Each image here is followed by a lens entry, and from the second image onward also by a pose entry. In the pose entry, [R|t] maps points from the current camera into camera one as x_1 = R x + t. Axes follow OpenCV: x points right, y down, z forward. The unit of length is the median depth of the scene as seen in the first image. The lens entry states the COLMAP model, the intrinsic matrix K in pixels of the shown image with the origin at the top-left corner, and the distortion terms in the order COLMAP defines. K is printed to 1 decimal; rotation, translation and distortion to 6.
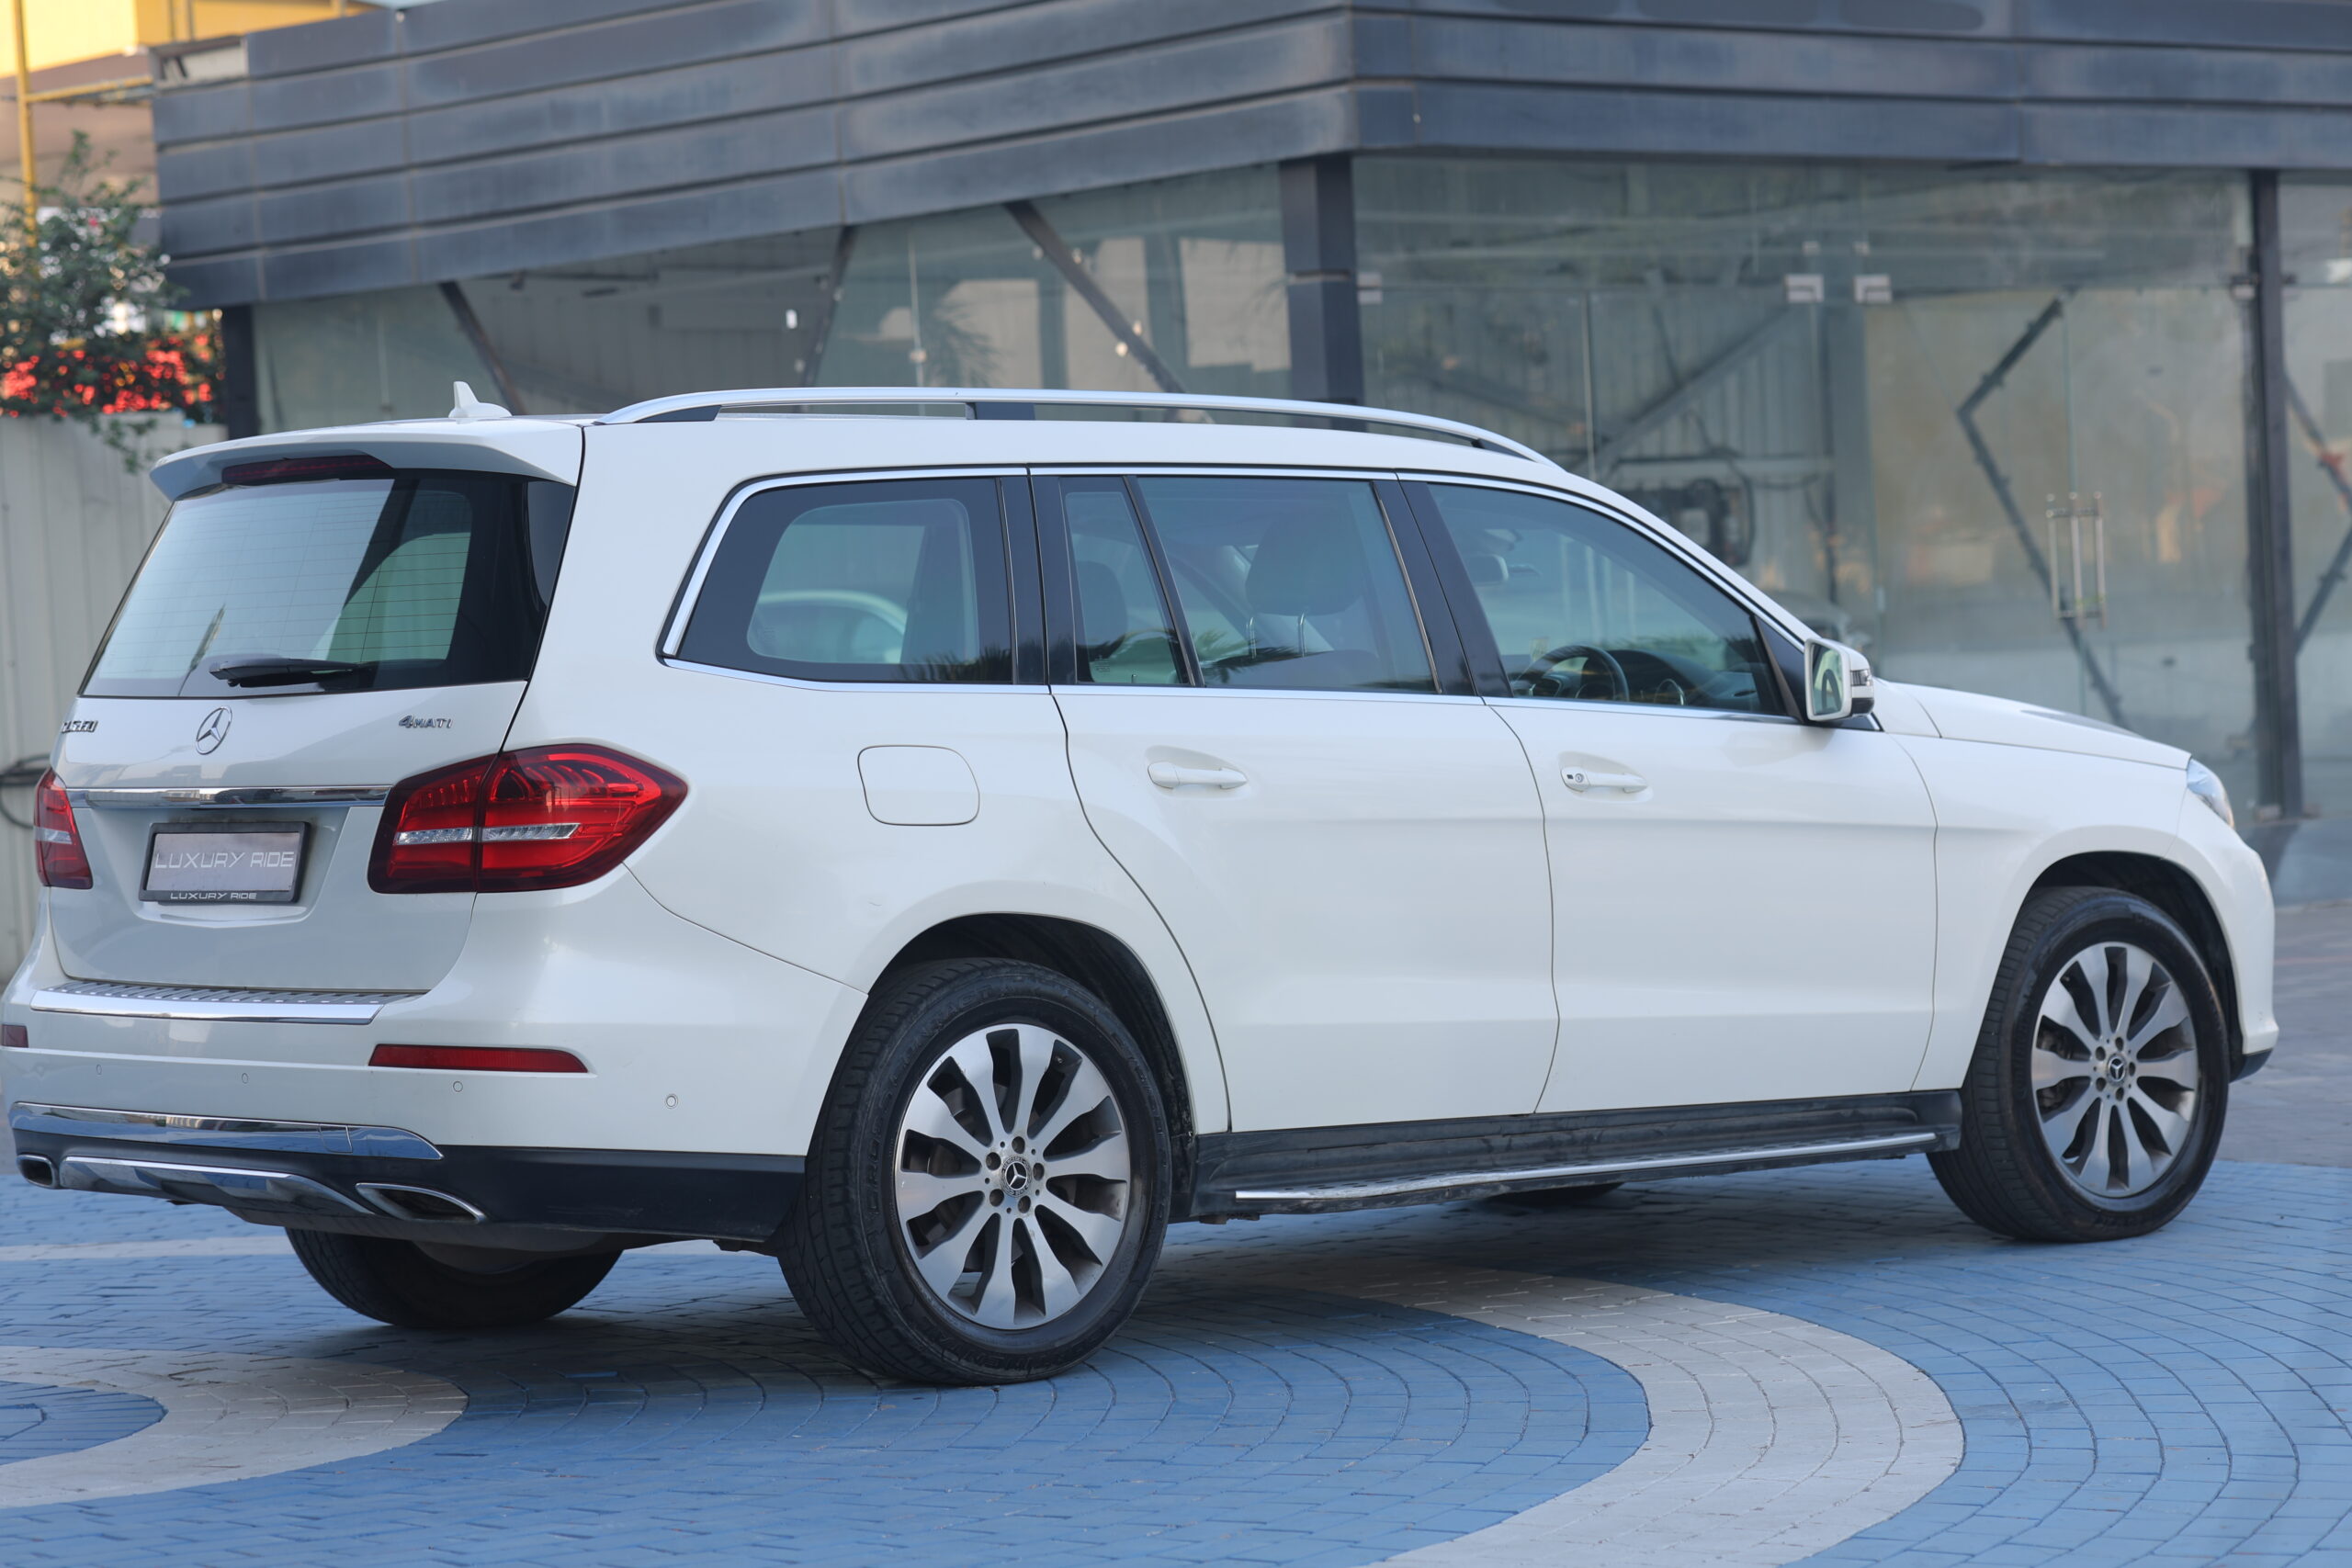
lens RADIAL K [[11286.6, 0, 1176.0], [0, 11286.6, 784.0], [0, 0, 1]] dist [2.598523, 8.273870]
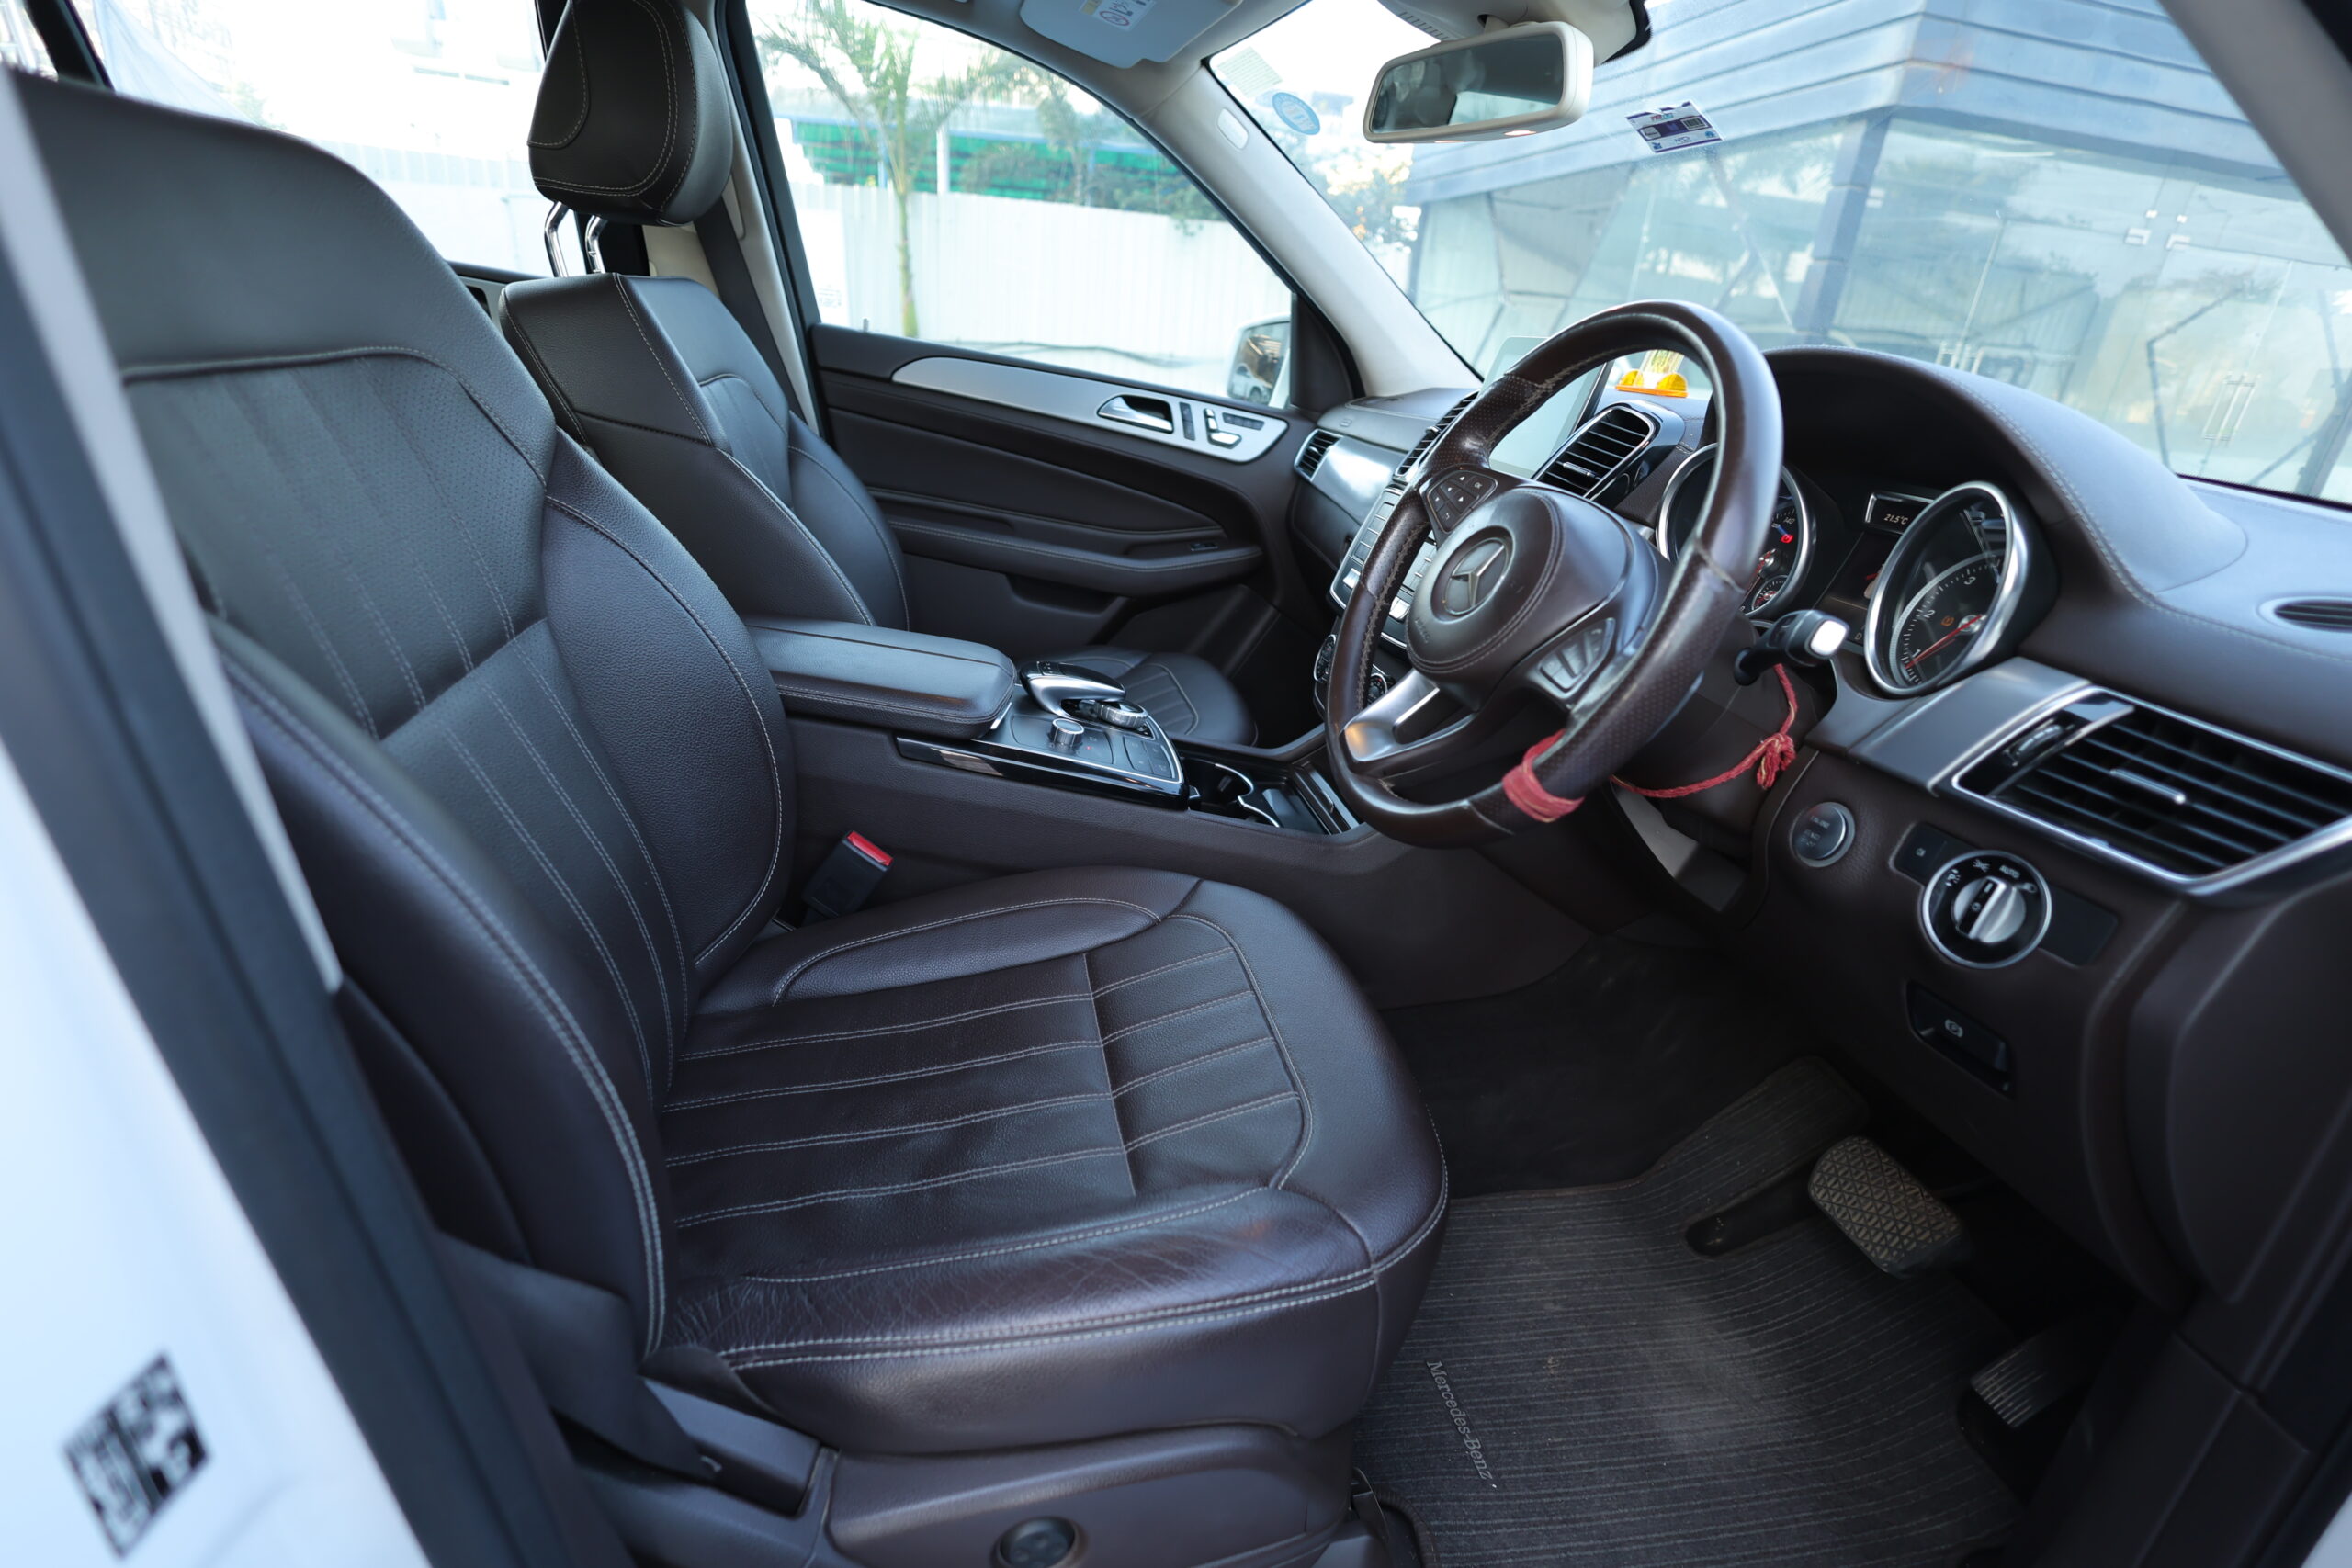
lens RADIAL K [[1096.0, 0, 1176.0], [0, 1096.0, 784.0], [0, 0, 1]] dist [0.006257, -0.000394]
pose [[0.836823, 0.325011, -0.440561, 0.032018], [-0.148583, 0.909342, 0.388614, -0.008390], [0.526925, -0.259741, 0.809250, 0.756779]]
